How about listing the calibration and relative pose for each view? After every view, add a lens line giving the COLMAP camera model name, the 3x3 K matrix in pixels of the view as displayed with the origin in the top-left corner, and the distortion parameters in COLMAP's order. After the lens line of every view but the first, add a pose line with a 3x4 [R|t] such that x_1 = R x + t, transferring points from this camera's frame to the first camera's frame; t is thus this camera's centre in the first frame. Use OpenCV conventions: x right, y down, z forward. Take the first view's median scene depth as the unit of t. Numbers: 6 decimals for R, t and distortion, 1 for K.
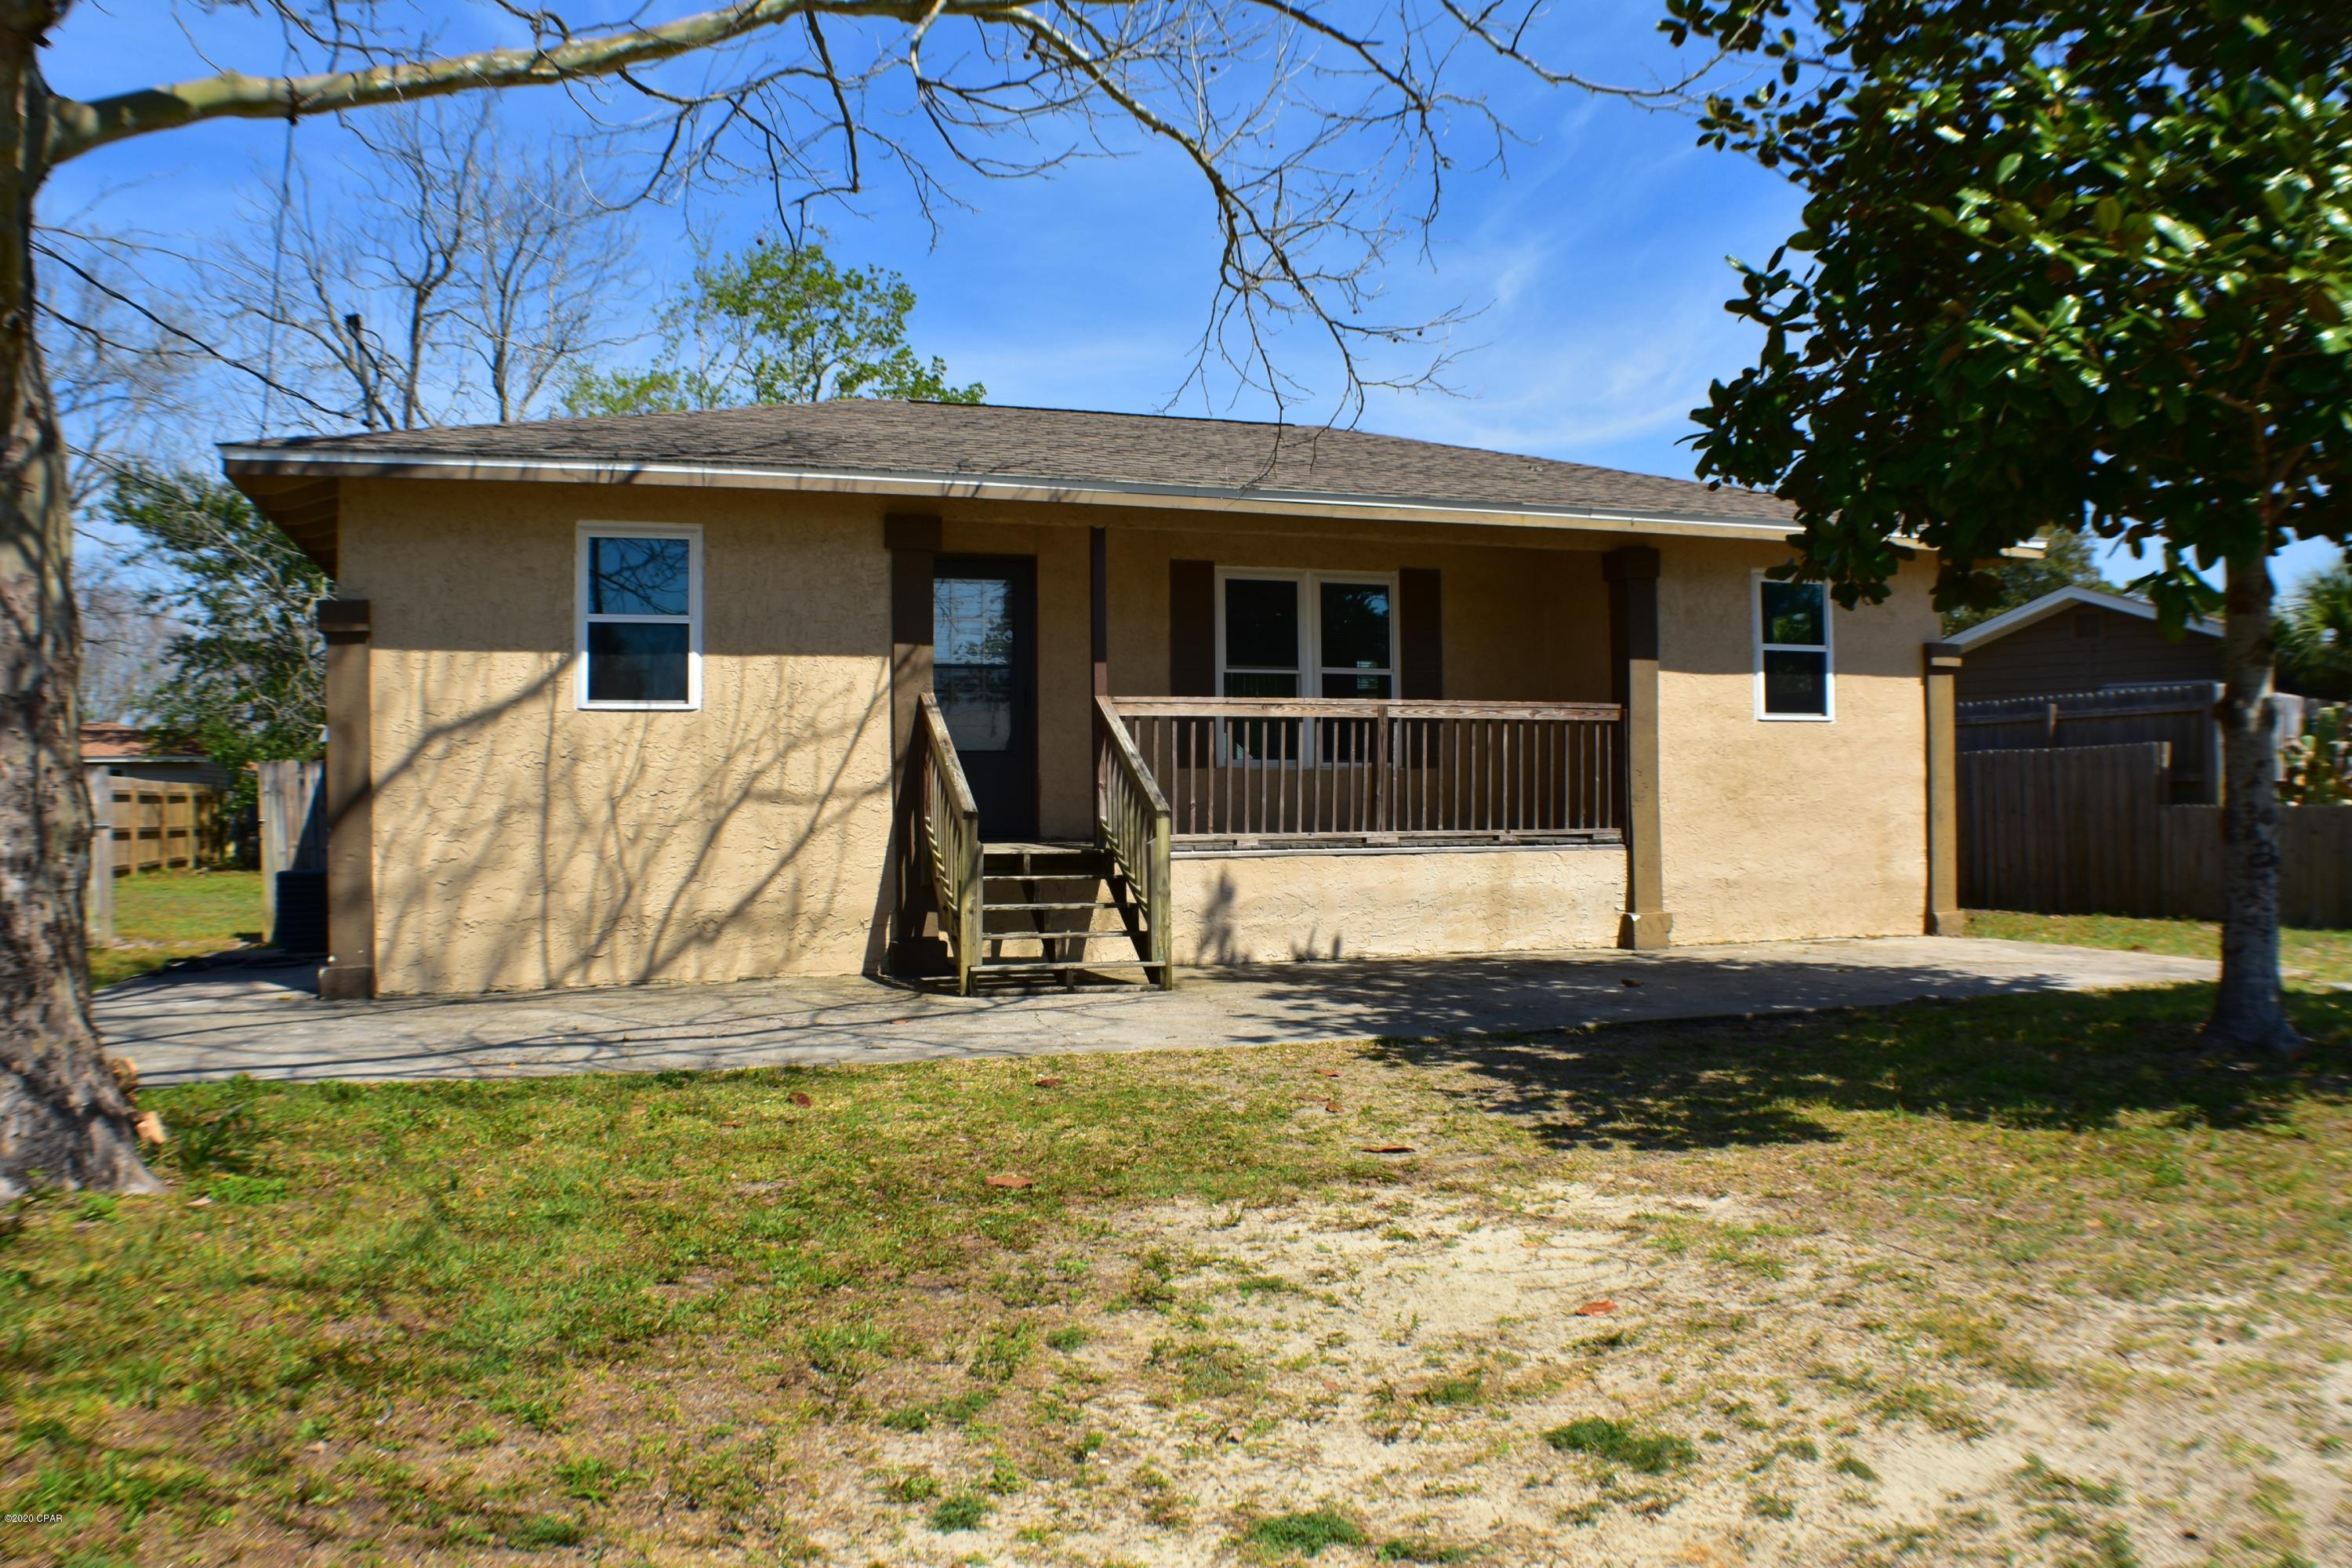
lens RADIAL K [[1823.5, 0, 1180.2], [0, 1823.5, 791.4], [0, 0, 1]] dist [-0.159820, 0.040507]
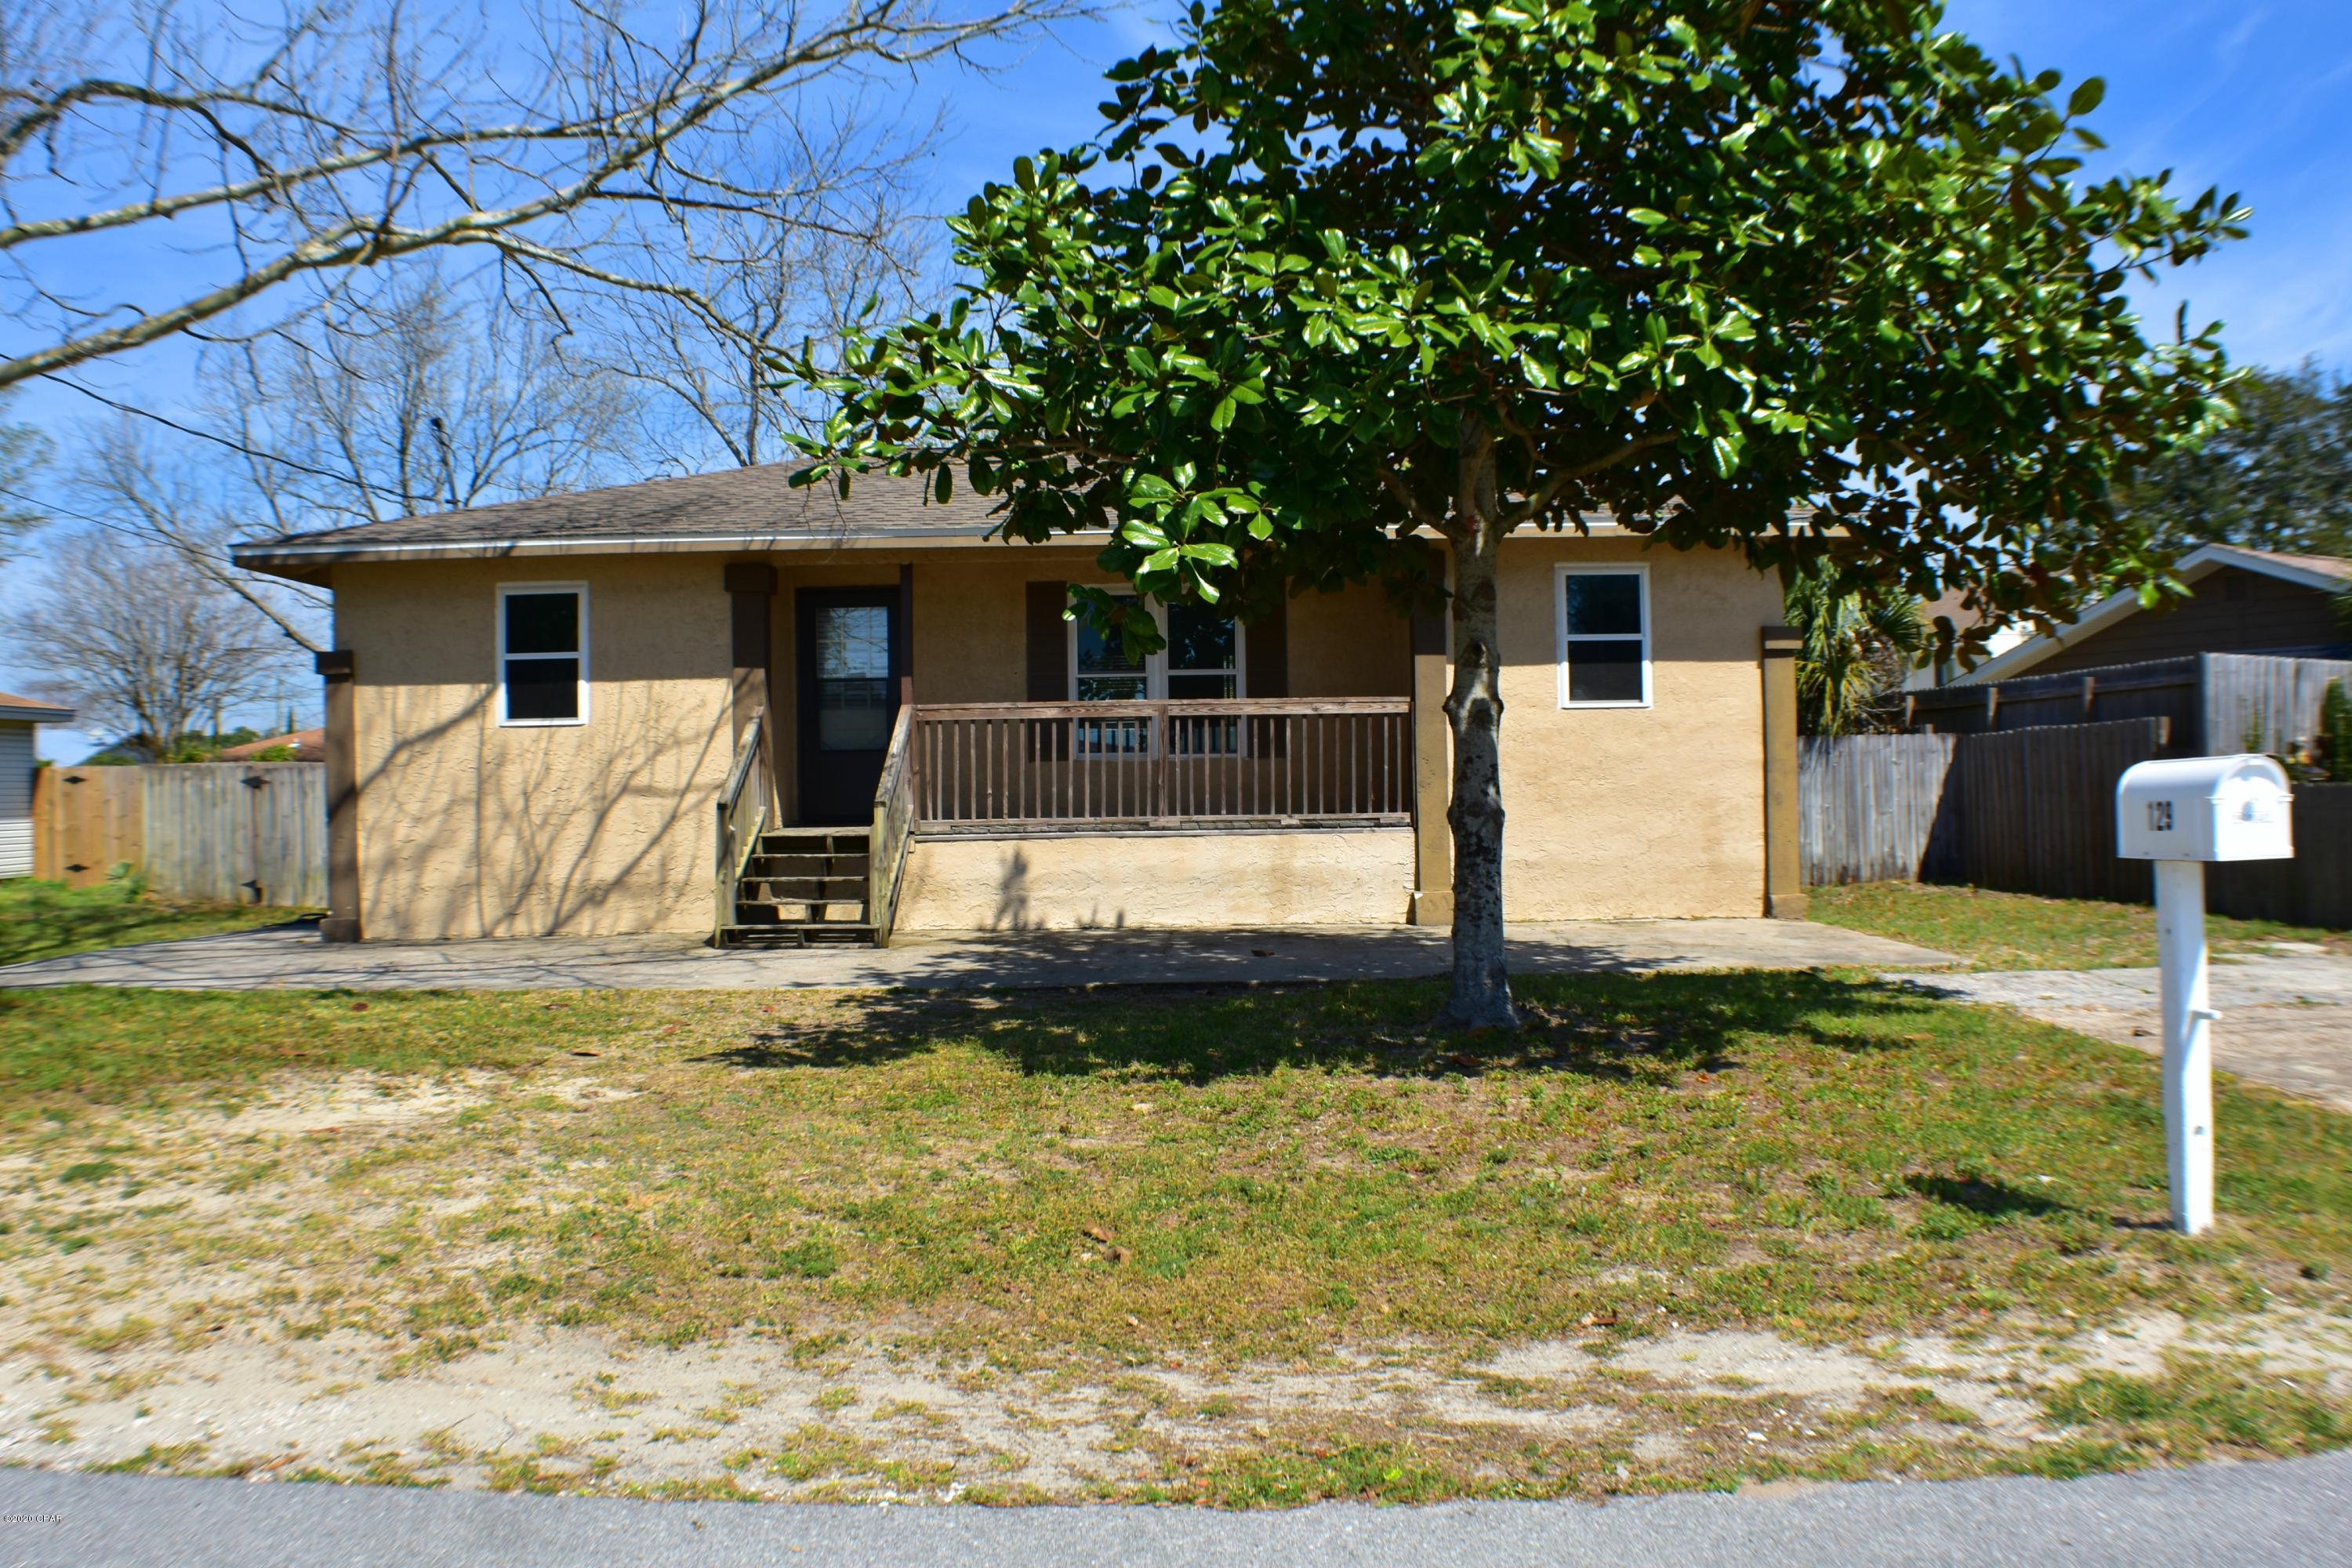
lens RADIAL K [[1823.5, 0, 1092.0], [0, 1823.5, 779.9], [0, 0, 1]] dist [-0.159820, 0.040507]
pose [[0.941871, -0.011436, -0.335781, 0.493175], [0.011112, 0.999934, -0.002888, 0.002289], [0.335792, -0.001011, 0.941936, -0.094812]]
